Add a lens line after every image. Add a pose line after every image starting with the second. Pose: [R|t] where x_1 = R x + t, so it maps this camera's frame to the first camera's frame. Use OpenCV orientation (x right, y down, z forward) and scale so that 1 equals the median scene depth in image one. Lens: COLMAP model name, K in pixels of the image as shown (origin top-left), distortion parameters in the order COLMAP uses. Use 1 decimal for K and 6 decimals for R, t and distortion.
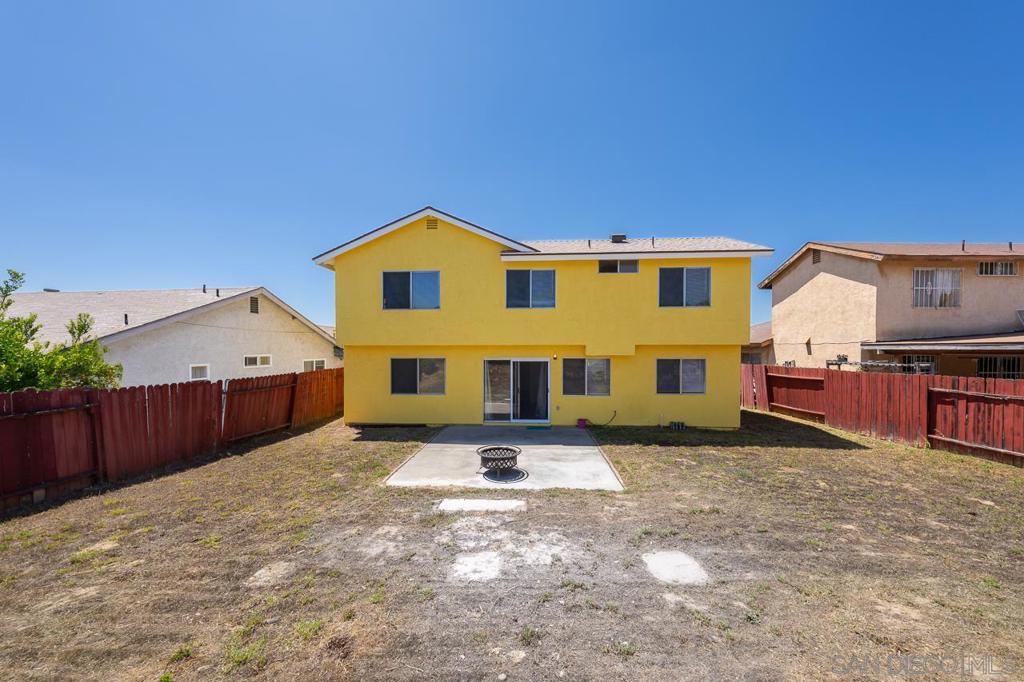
lens RADIAL K [[361.5, 0, 512.4], [0, 361.5, 349.5], [0, 0, 1]] dist [-0.000112, -0.000143]
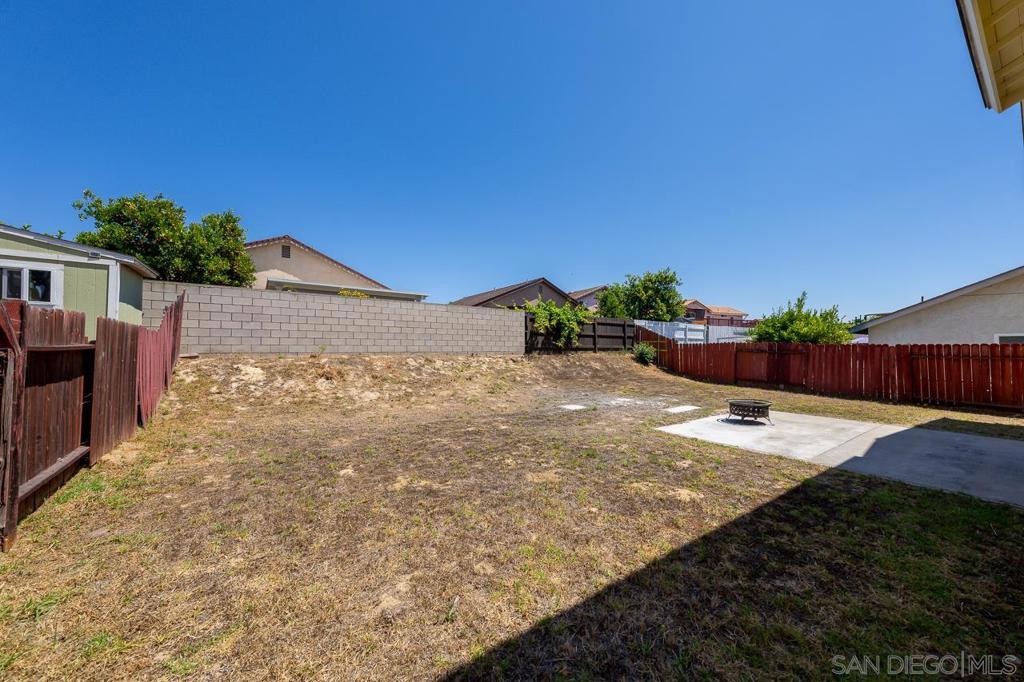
lens RADIAL K [[344.2, 0, 515.9], [0, 344.2, 338.3], [0, 0, 1]] dist [-0.001267, -0.000042]
pose [[-0.801351, -0.017451, -0.597940, 0.754822], [-0.003962, 0.999707, -0.023867, 0.076599], [0.598181, -0.016757, -0.801186, 0.921850]]
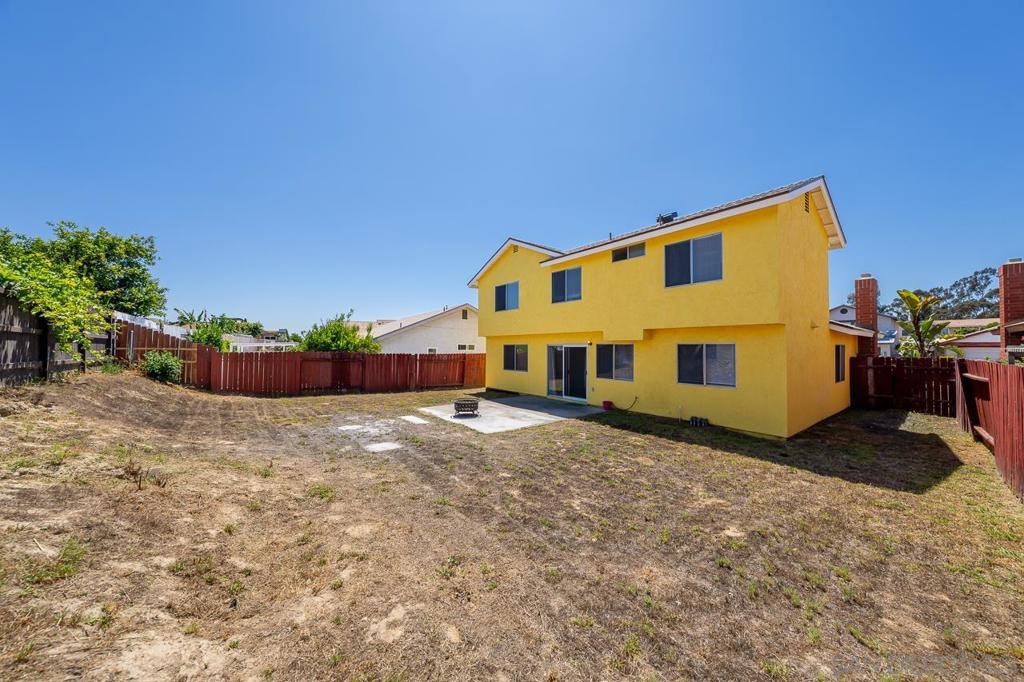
lens RADIAL K [[344.2, 0, 515.9], [0, 344.2, 338.3], [0, 0, 1]] dist [-0.001267, -0.000042]
pose [[0.658103, -0.016094, -0.752756, 0.789611], [-0.007317, 0.999588, -0.027768, 0.038422], [0.752893, 0.023782, 0.657714, 0.130603]]
